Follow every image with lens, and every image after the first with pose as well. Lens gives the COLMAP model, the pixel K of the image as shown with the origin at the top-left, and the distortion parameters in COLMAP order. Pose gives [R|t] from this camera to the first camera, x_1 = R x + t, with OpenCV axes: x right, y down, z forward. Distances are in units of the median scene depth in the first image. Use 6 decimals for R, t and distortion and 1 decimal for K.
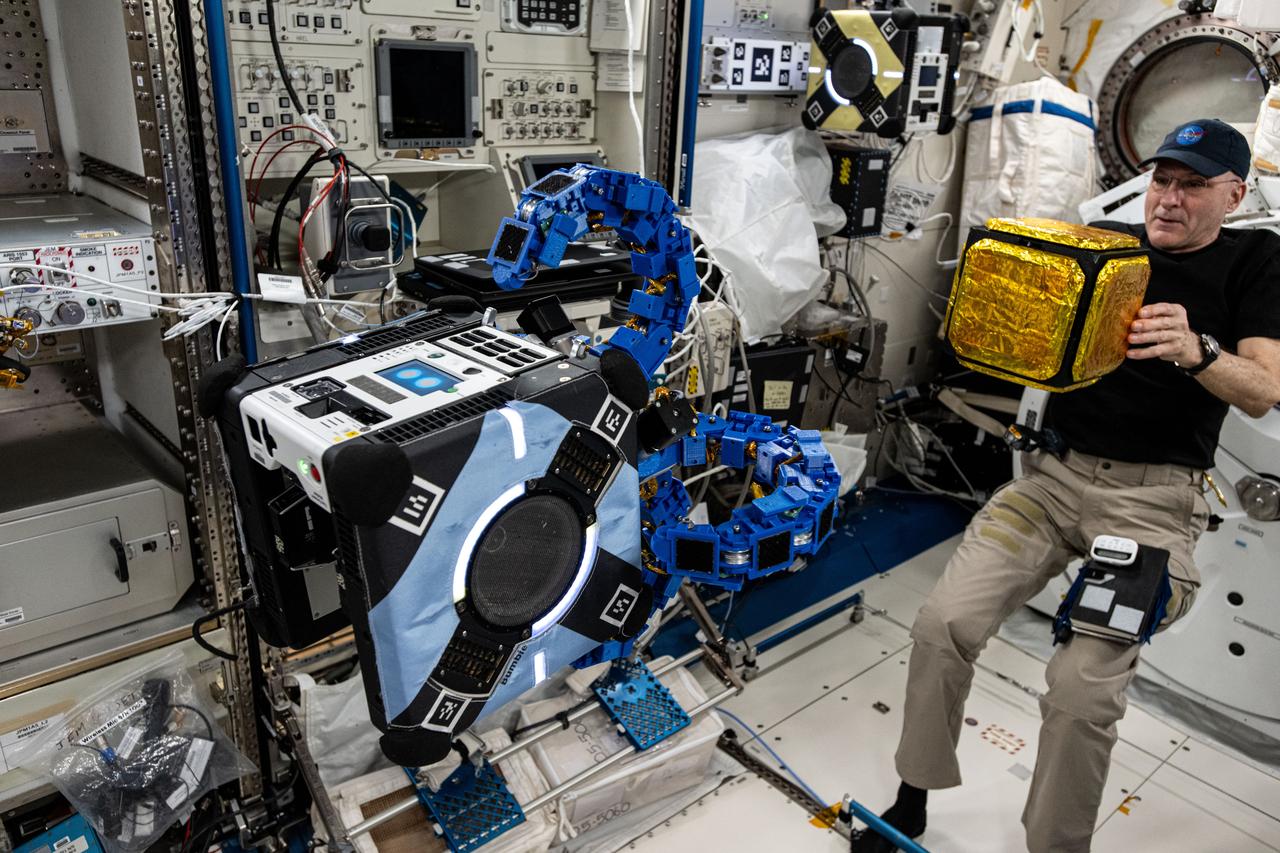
lens RADIAL K [[998.4, 0, 640.0], [0, 998.4, 426.5], [0, 0, 1]] dist [0.007941, -0.000116]
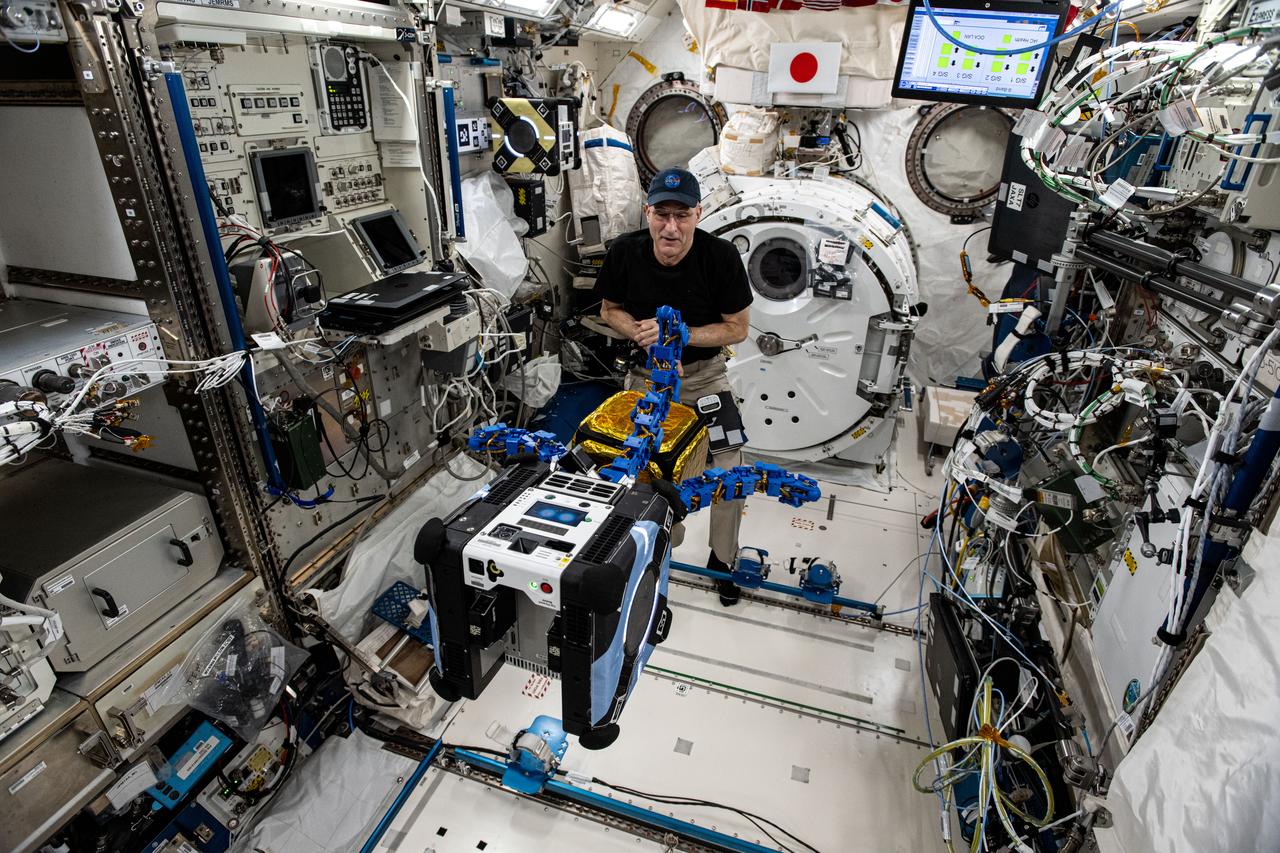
lens RADIAL K [[685.4, 0, 640.0], [0, 685.4, 426.5], [0, 0, 1]] dist [-0.037011, 0.002388]
pose [[0.863185, -0.253608, 0.436572, -0.227870], [0.199914, 0.965698, 0.165715, -0.045917], [-0.463624, -0.055766, 0.884276, -0.092001]]
